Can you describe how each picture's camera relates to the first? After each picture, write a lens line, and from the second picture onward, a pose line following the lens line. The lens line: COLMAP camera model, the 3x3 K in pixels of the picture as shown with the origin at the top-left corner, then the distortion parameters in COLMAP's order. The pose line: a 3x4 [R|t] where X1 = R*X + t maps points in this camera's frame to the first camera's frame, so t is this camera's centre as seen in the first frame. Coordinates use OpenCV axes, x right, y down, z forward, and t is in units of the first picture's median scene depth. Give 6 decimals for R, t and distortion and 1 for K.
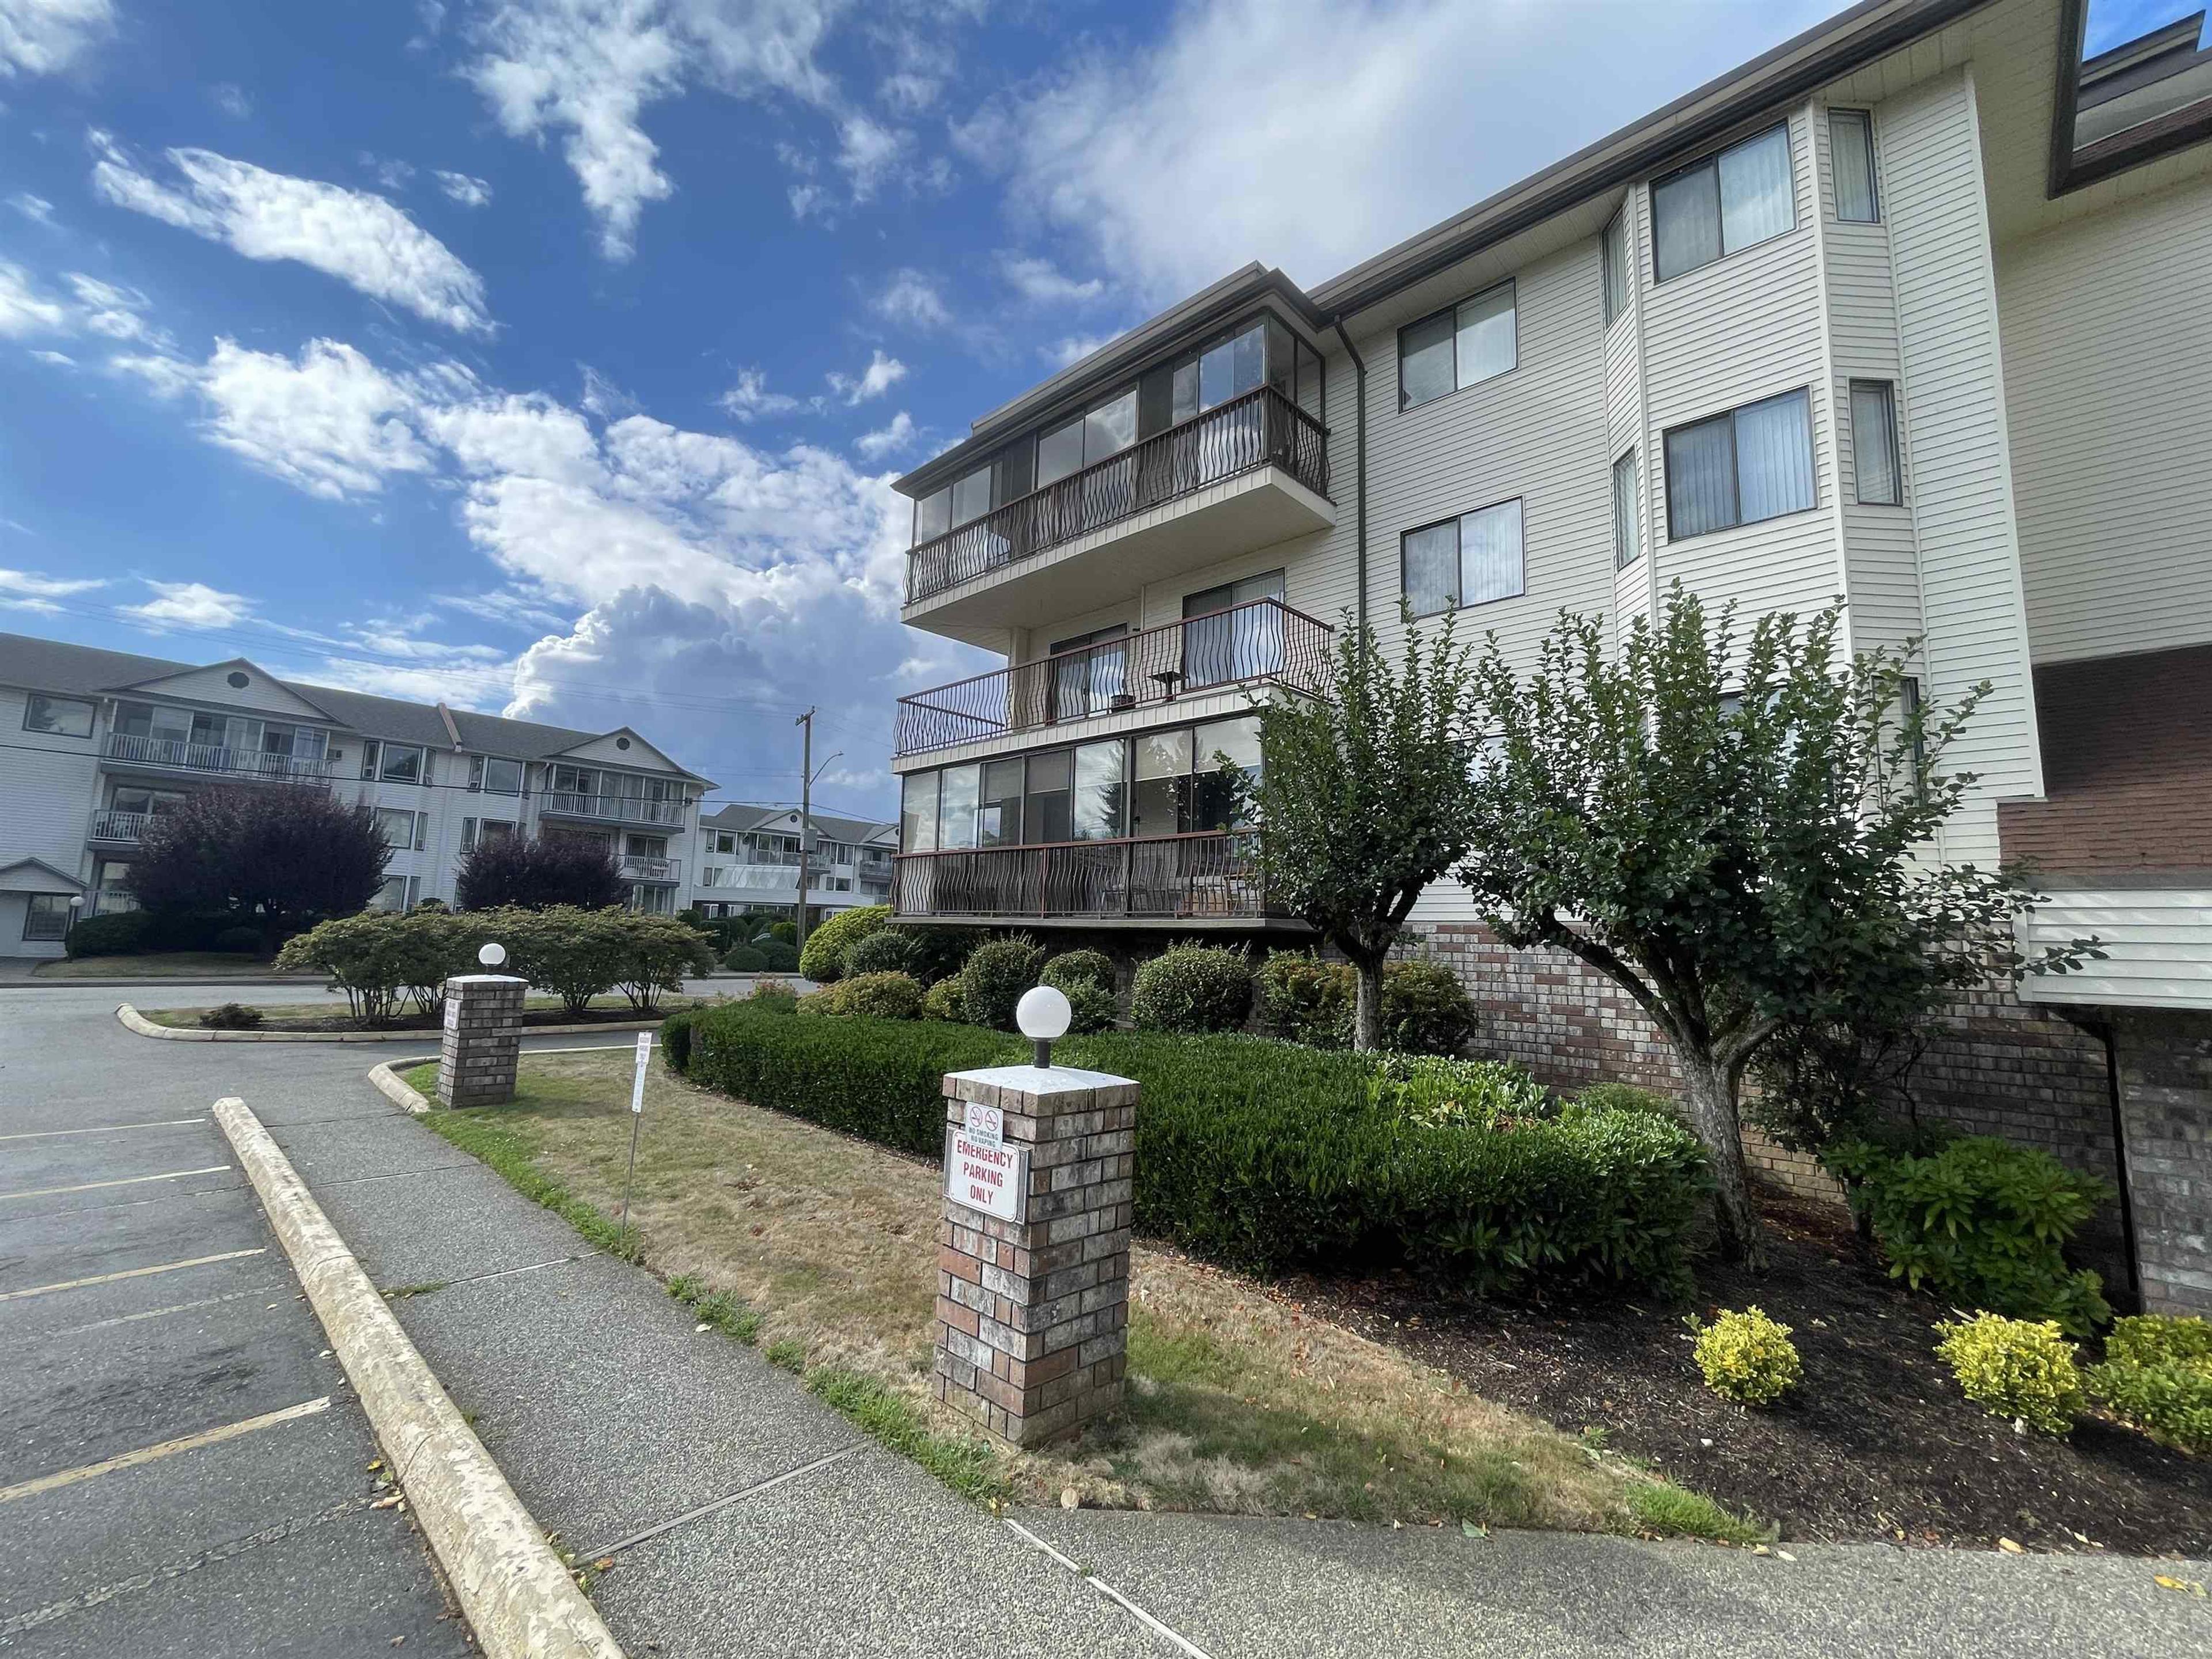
lens RADIAL K [[925.5, 0, 1111.9], [0, 925.5, 827.4], [0, 0, 1]] dist [-0.000978, -0.000140]
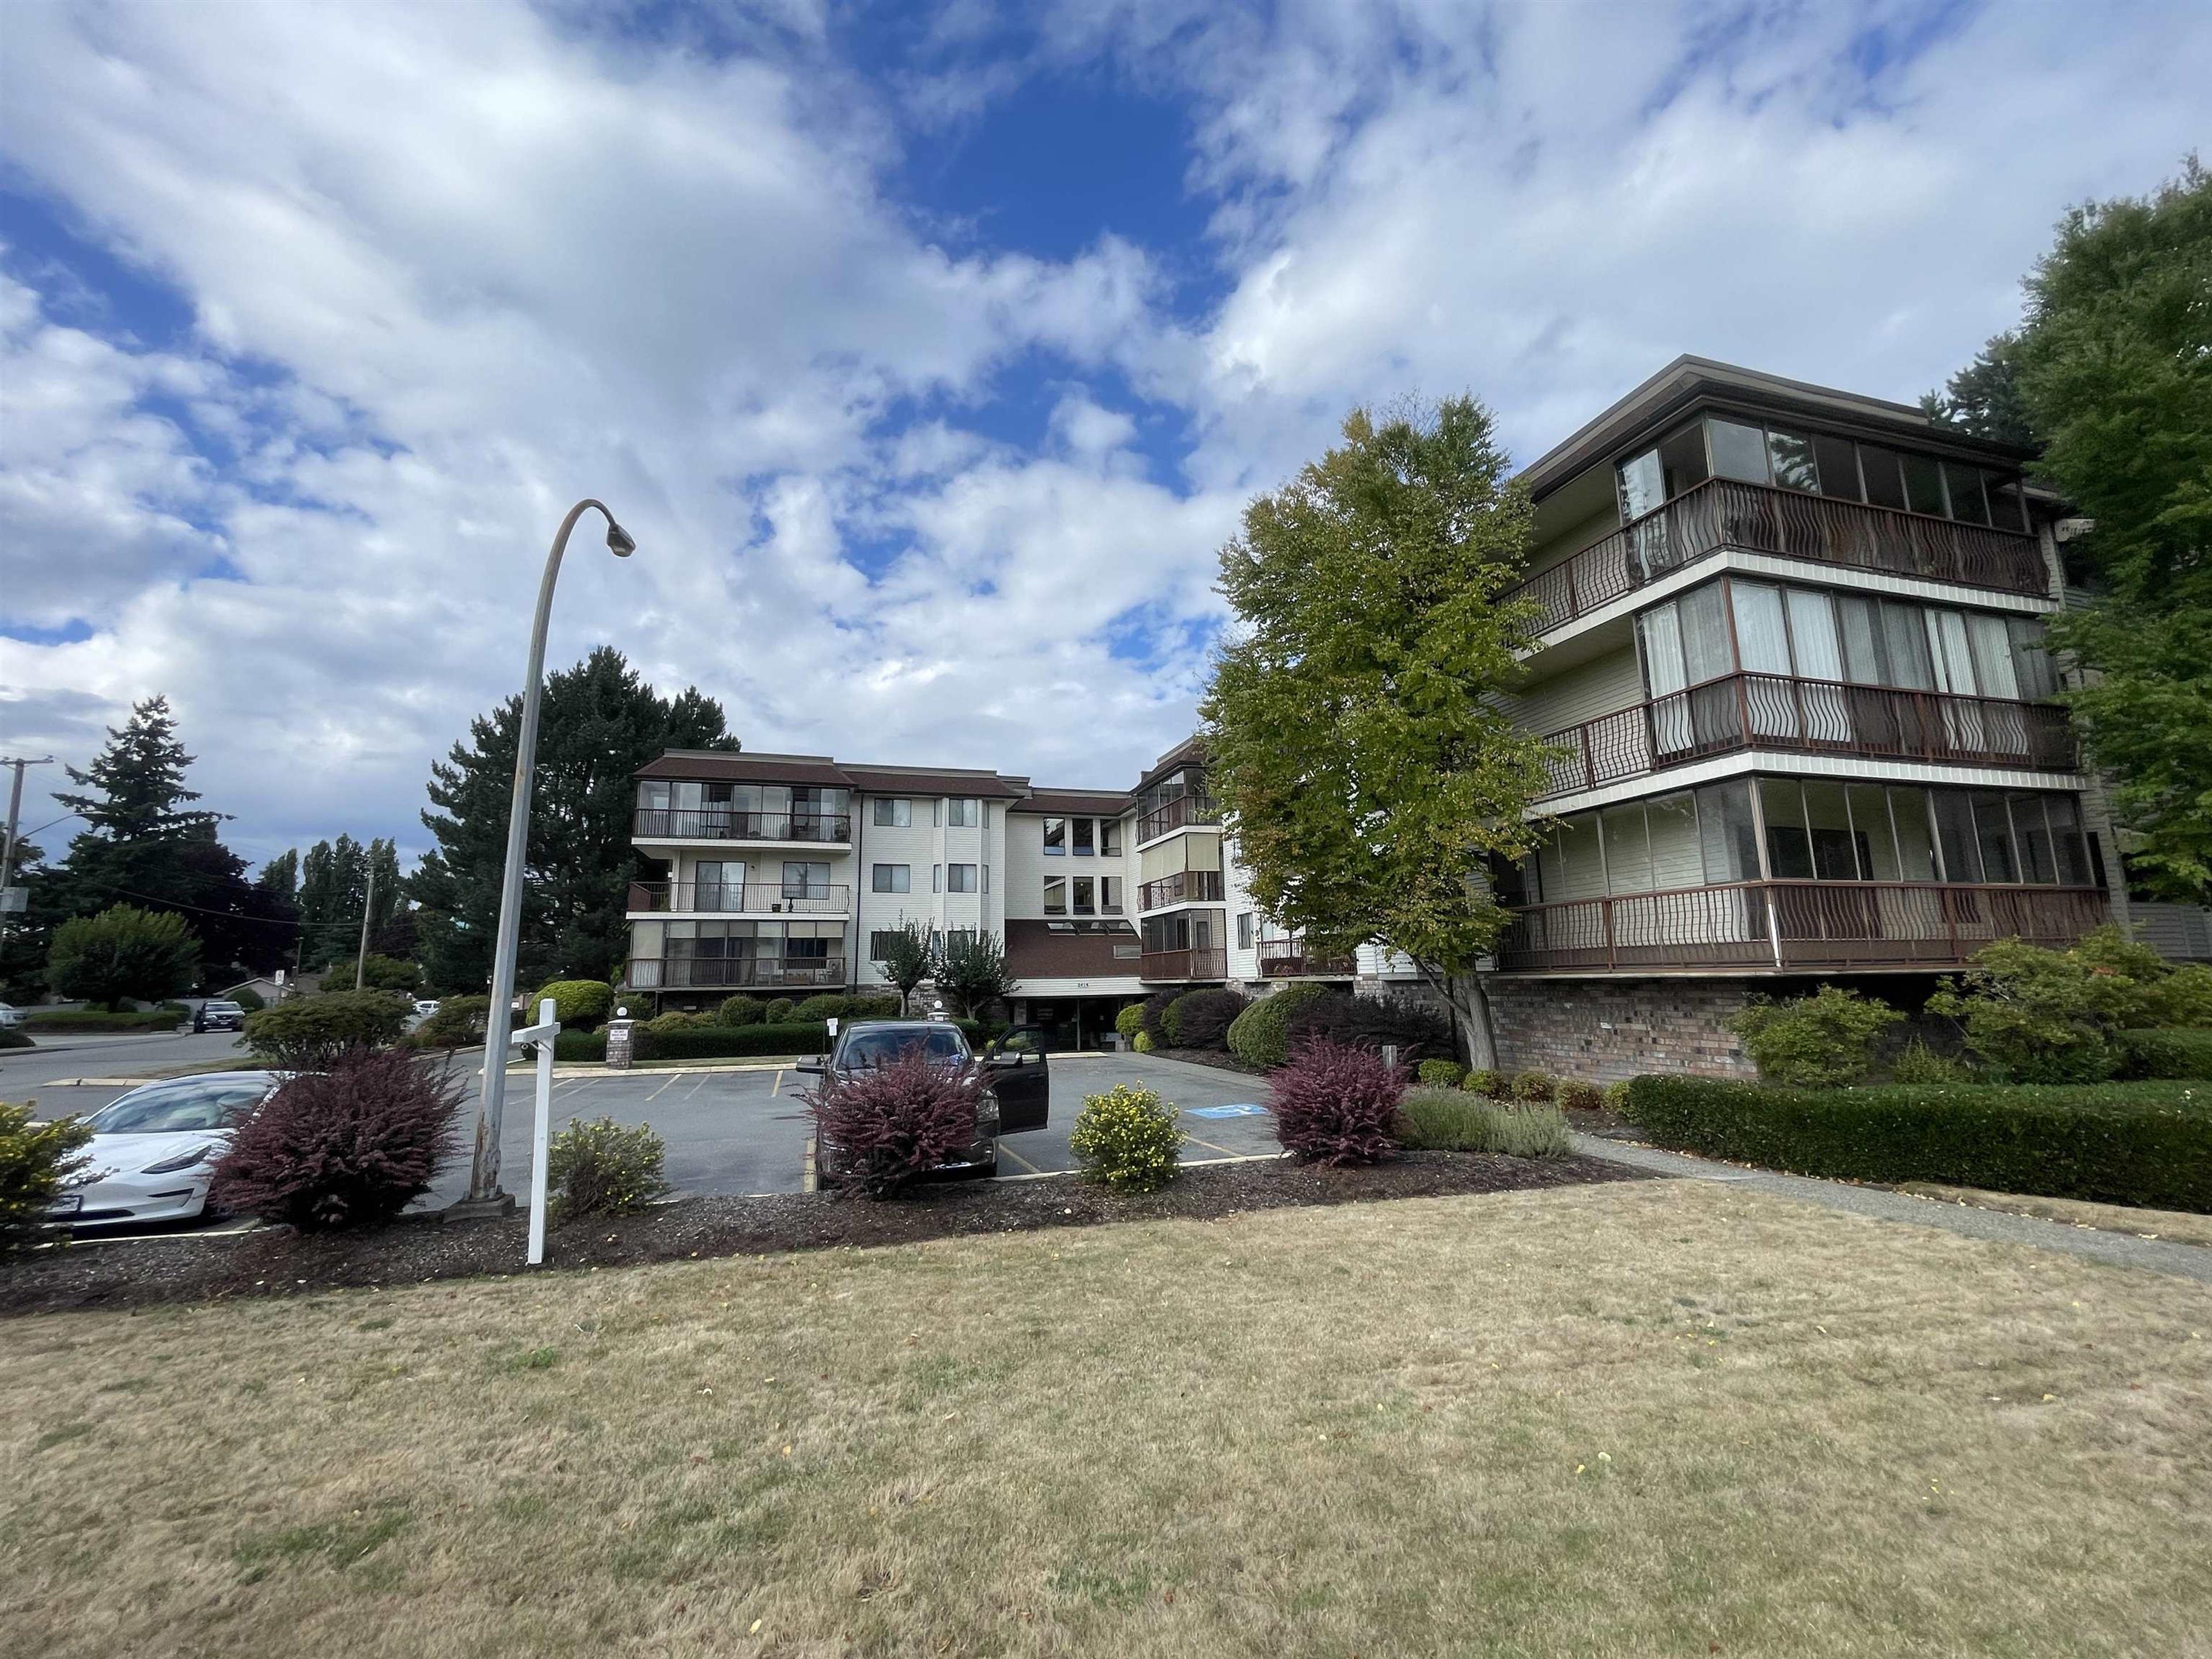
lens RADIAL K [[925.5, 0, 1111.9], [0, 925.5, 827.4], [0, 0, 1]] dist [-0.000978, -0.000140]
pose [[0.500811, 0.109604, 0.858589, -2.694272], [-0.078907, 0.993601, -0.080813, -0.322583], [-0.861953, -0.027277, 0.506255, -1.777361]]
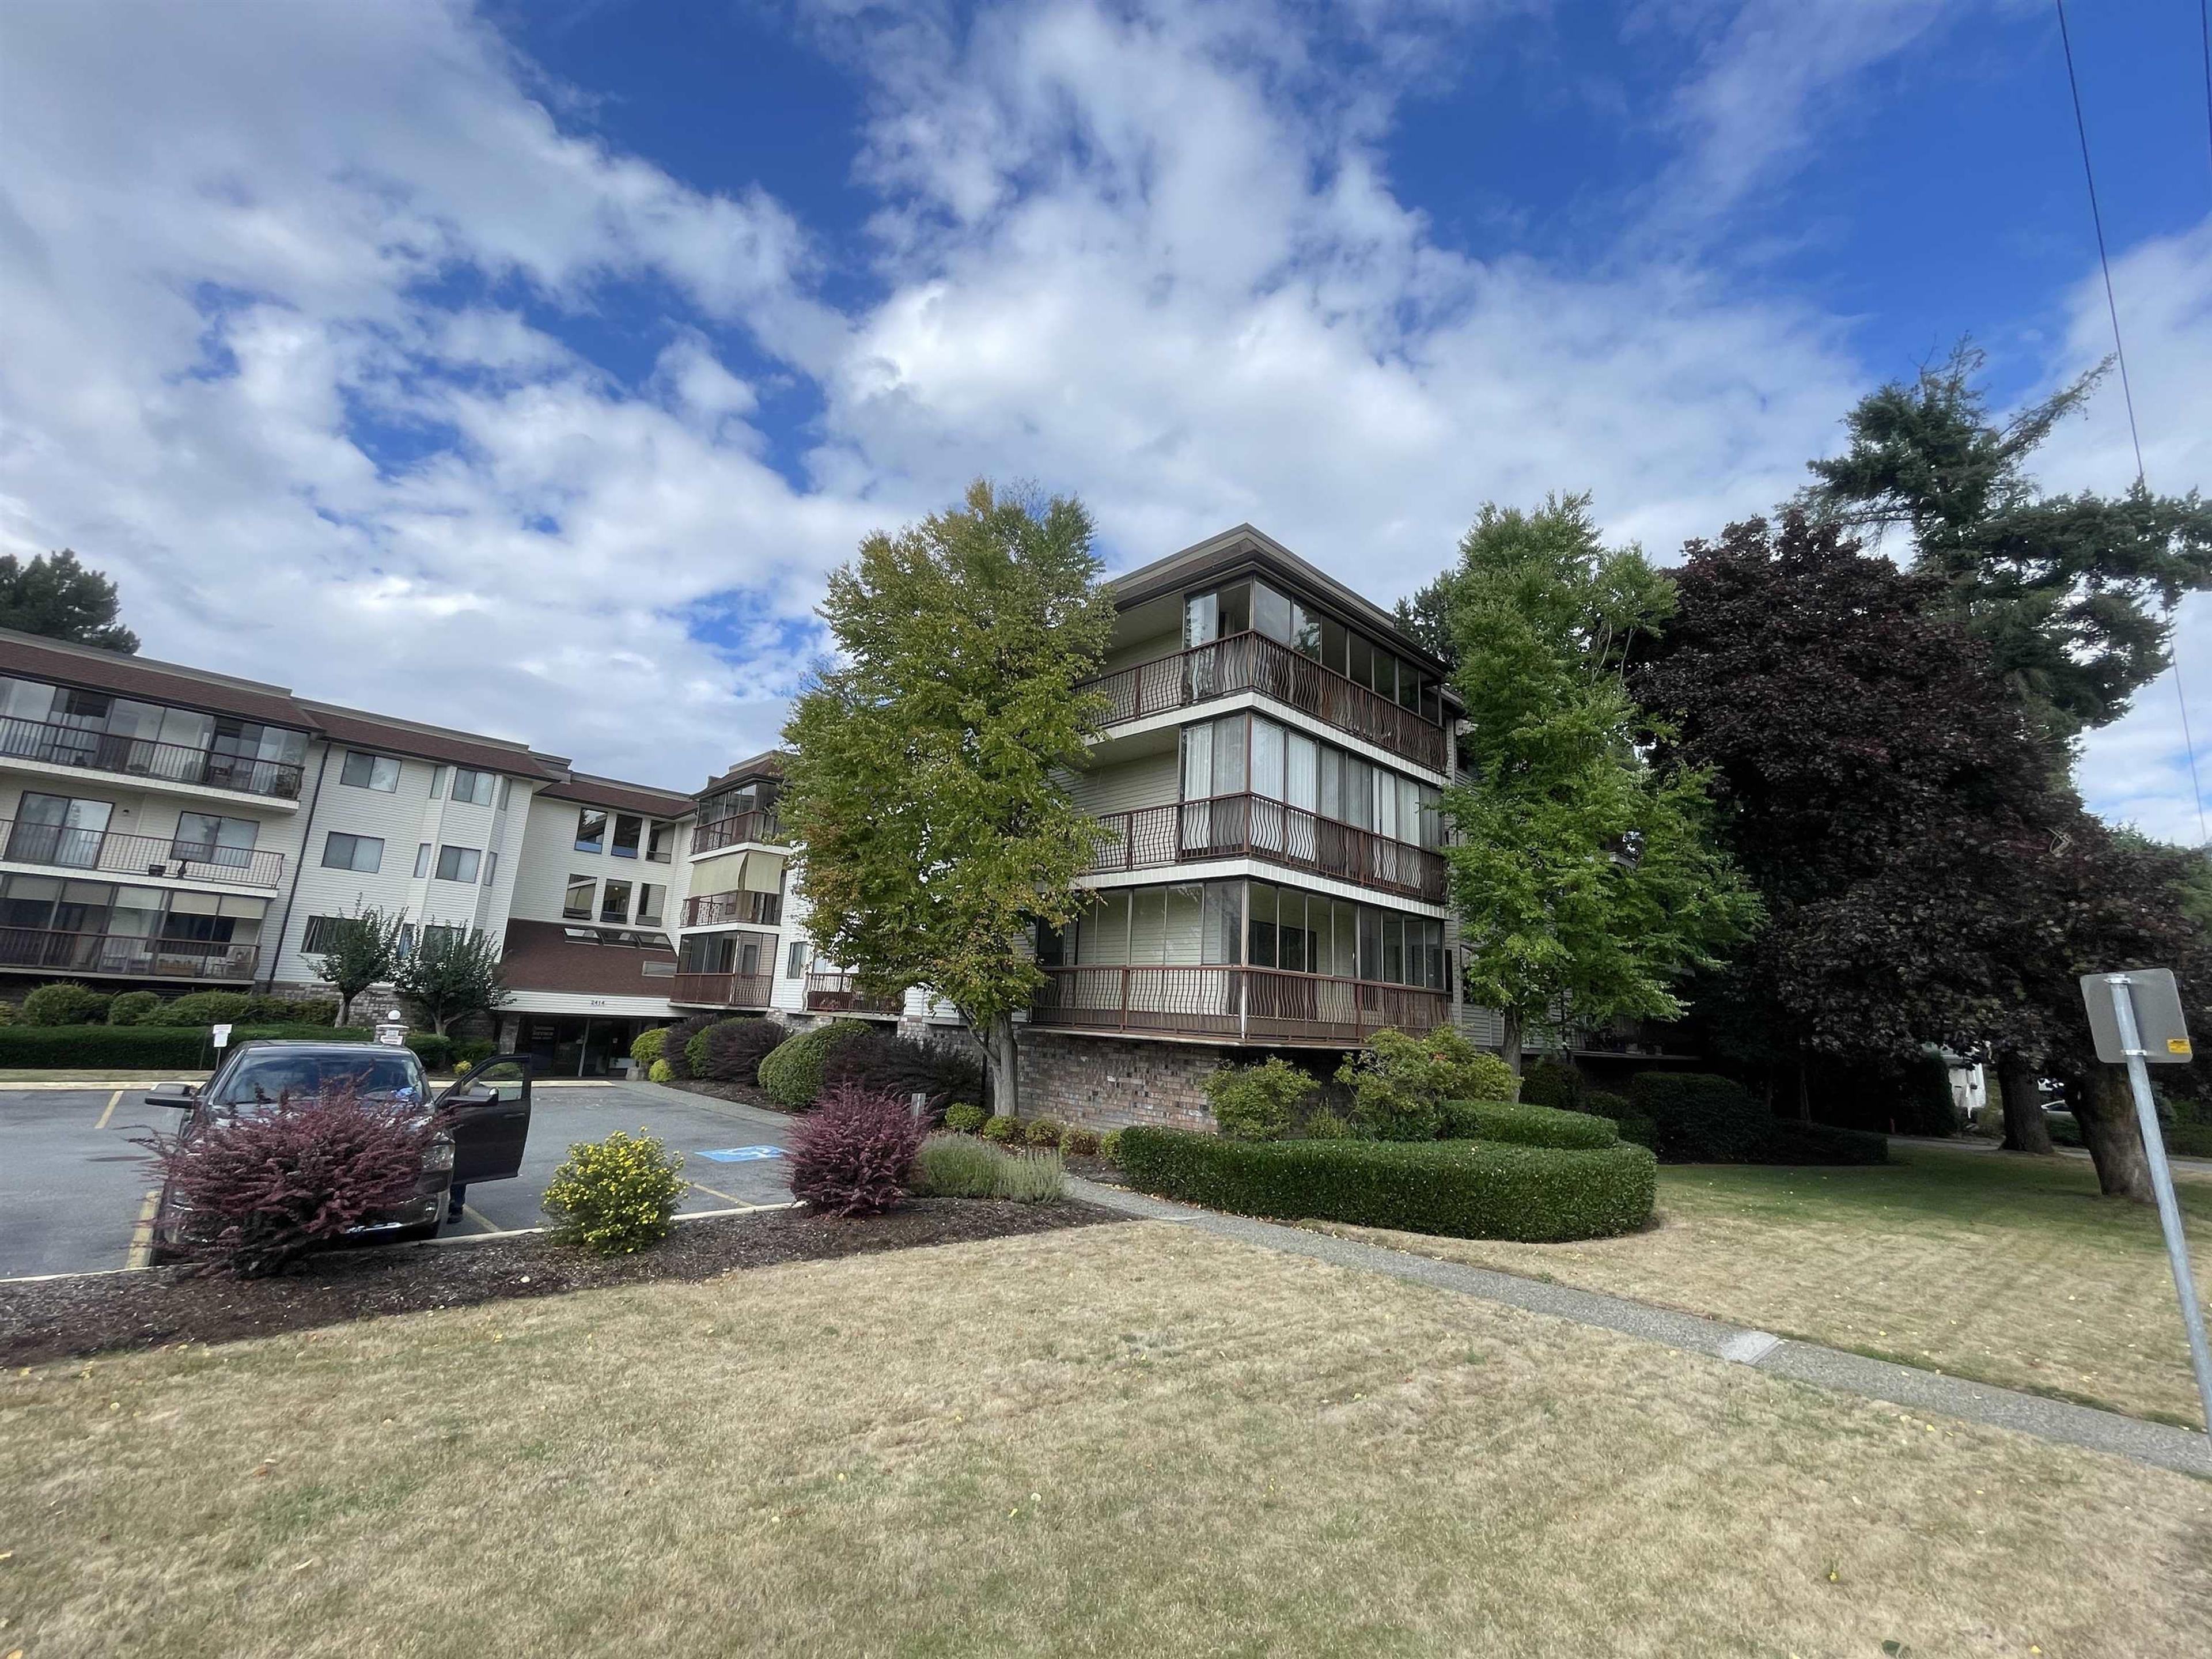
lens RADIAL K [[925.4, 0, 1106.5], [0, 925.4, 823.2], [0, 0, 1]] dist [-0.001163, 0.000745]
pose [[0.065204, 0.180926, 0.981333, -2.722842], [-0.174913, 0.970272, -0.167264, -0.374763], [-0.982423, -0.160741, 0.094912, -1.802647]]
